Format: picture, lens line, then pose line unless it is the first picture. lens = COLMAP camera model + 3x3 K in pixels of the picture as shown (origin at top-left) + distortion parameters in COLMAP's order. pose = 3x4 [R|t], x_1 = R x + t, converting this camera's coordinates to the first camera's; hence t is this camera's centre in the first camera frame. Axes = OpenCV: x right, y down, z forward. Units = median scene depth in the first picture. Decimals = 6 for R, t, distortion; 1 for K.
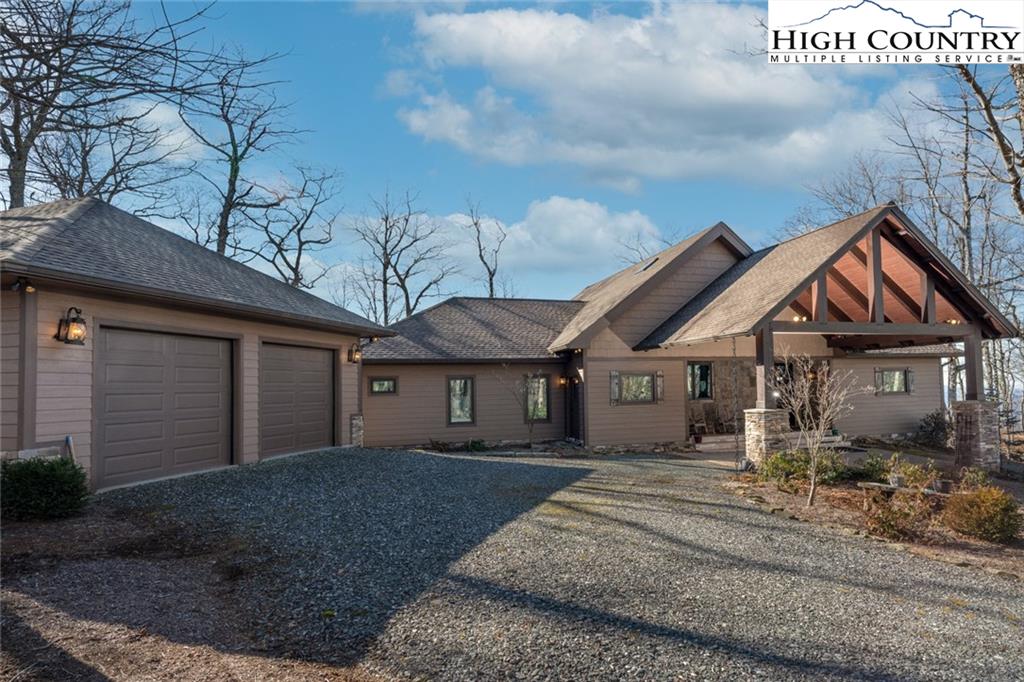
lens RADIAL K [[546.9, 0, 512.0], [0, 546.9, 353.1], [0, 0, 1]] dist [-0.000010, -0.000545]
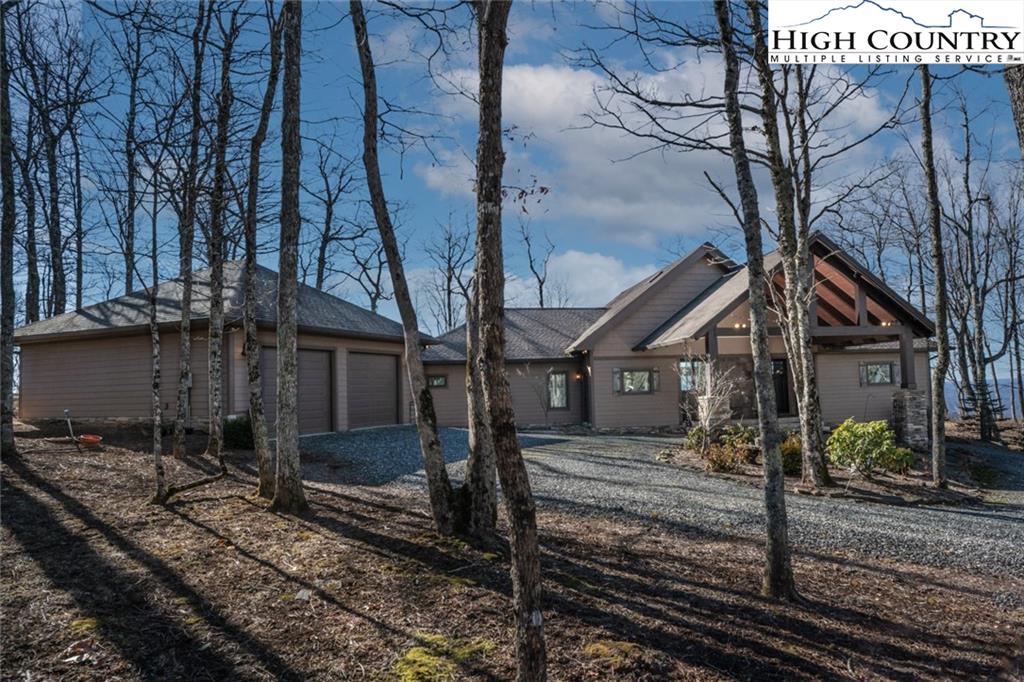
lens RADIAL K [[603.3, 0, 503.9], [0, 603.3, 341.9], [0, 0, 1]] dist [-0.057568, 0.048200]
pose [[0.982538, -0.019121, -0.185076, 0.155686], [0.017355, 0.999787, -0.011159, -0.012245], [0.185250, 0.007752, 0.982661, -0.316282]]
